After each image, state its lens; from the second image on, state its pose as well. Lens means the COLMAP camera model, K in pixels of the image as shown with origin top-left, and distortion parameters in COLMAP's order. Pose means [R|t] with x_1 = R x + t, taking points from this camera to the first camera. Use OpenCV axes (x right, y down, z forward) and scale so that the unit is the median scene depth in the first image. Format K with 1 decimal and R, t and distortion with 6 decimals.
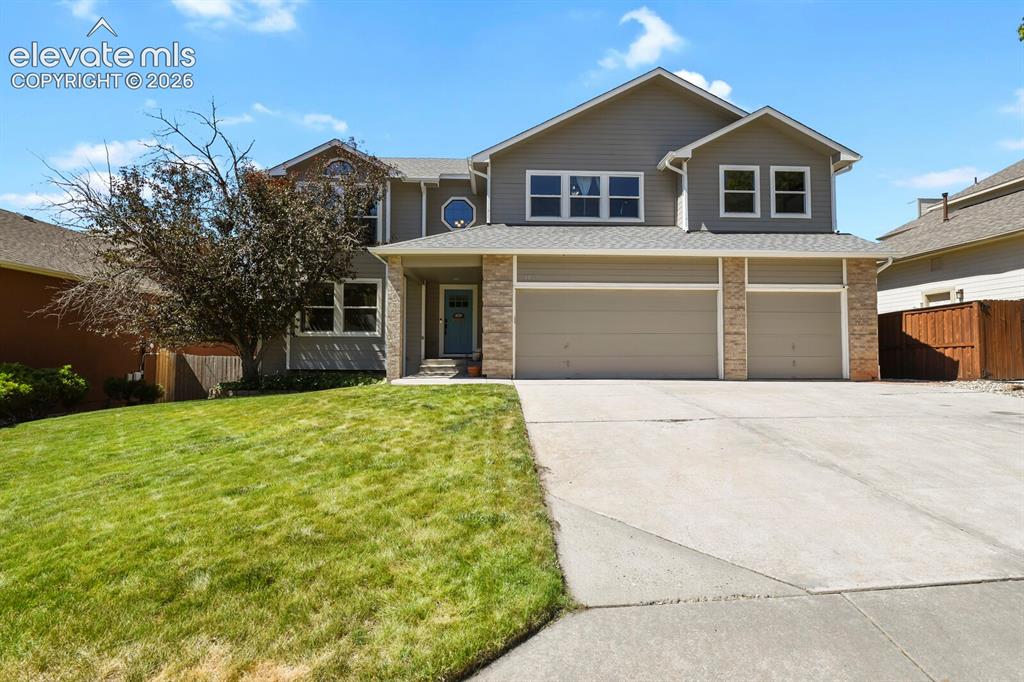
lens RADIAL K [[508.0, 0, 495.3], [0, 508.0, 340.5], [0, 0, 1]] dist [-0.017066, 0.000117]
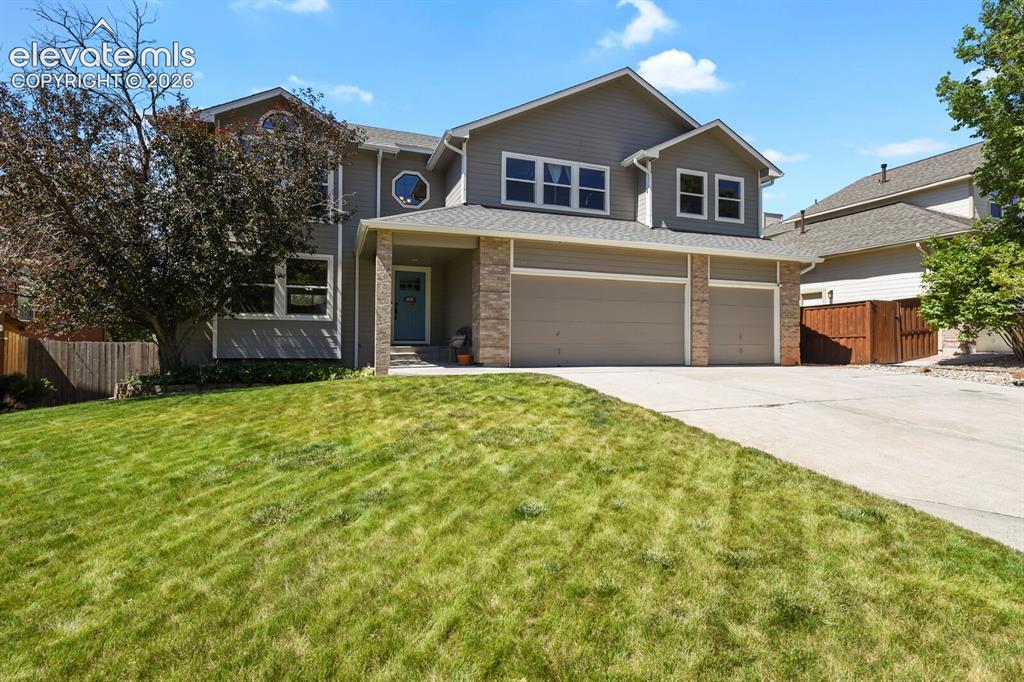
lens RADIAL K [[508.0, 0, 495.3], [0, 508.0, 340.5], [0, 0, 1]] dist [-0.017066, 0.000117]
pose [[0.950781, 0.004641, 0.309829, -0.260515], [-0.013442, 0.999564, 0.026276, -0.000459], [-0.309572, -0.029147, 0.950429, 0.078246]]
